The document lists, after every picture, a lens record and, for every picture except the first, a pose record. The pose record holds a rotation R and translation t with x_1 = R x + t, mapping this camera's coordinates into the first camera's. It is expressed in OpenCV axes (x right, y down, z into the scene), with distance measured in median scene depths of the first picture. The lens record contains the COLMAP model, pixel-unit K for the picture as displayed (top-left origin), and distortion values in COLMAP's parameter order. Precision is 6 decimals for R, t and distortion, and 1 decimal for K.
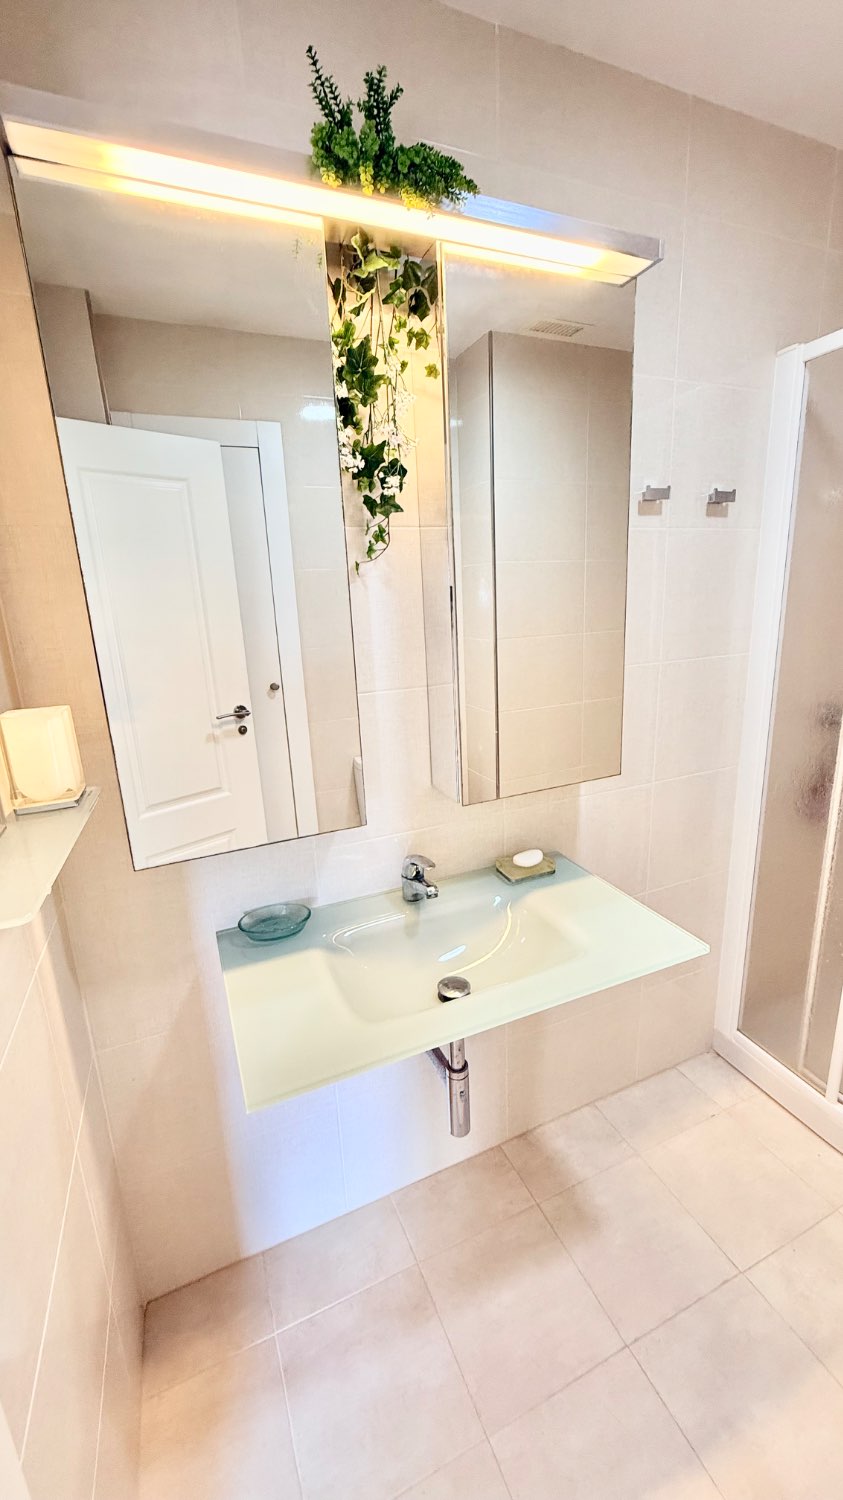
lens RADIAL K [[597.4, 0, 423.0], [0, 597.4, 745.2], [0, 0, 1]] dist [-0.000003, 0.000025]
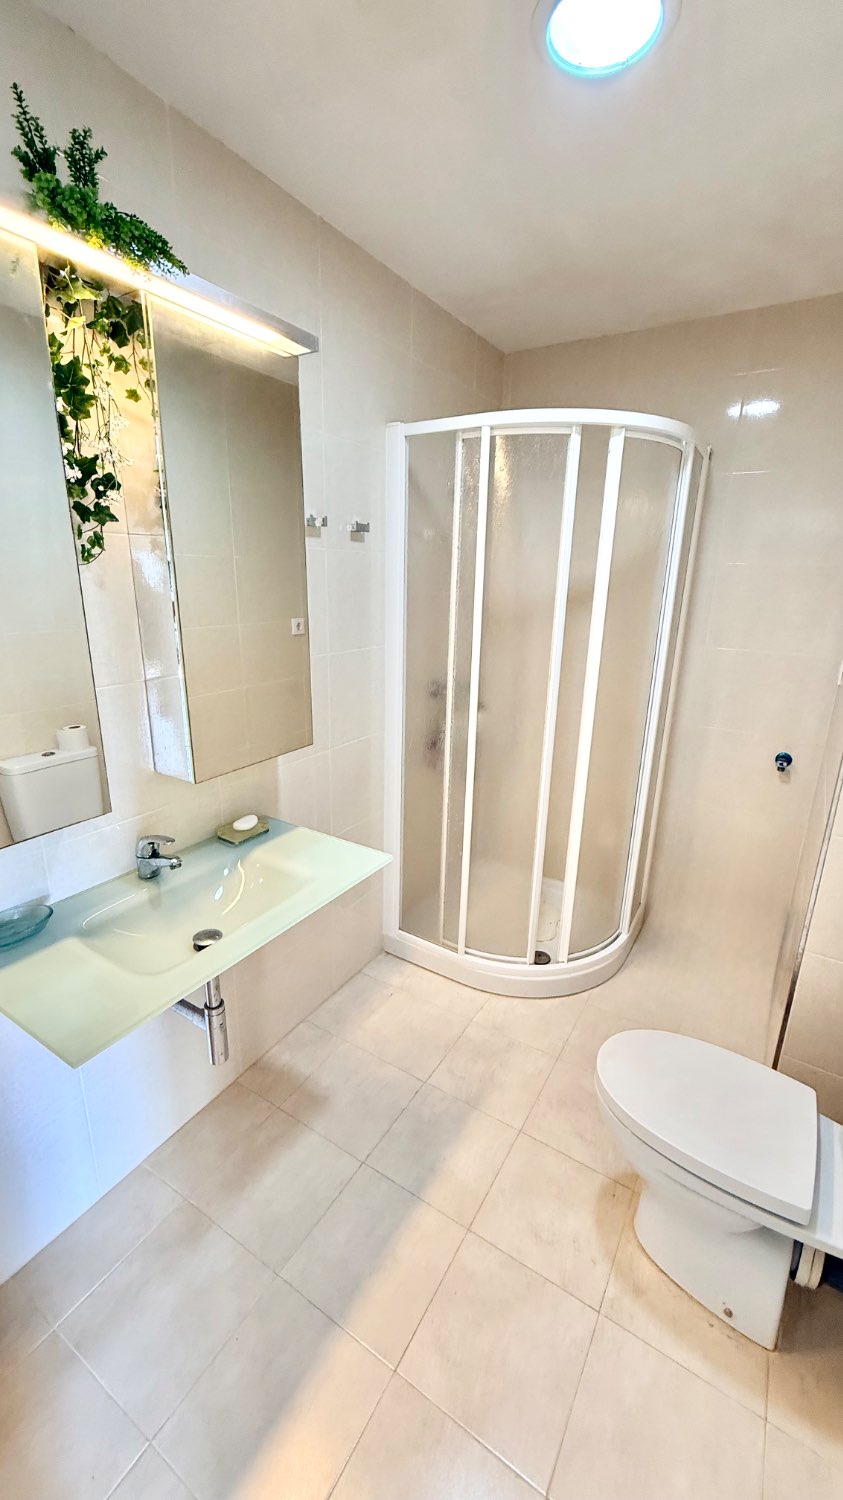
lens RADIAL K [[597.4, 0, 423.0], [0, 597.4, 745.2], [0, 0, 1]] dist [-0.000003, 0.000025]
pose [[0.819047, -0.099497, 0.565033, -0.219508], [0.084121, 0.995030, 0.053277, 0.003712], [-0.567526, 0.003895, 0.823346, -0.197625]]
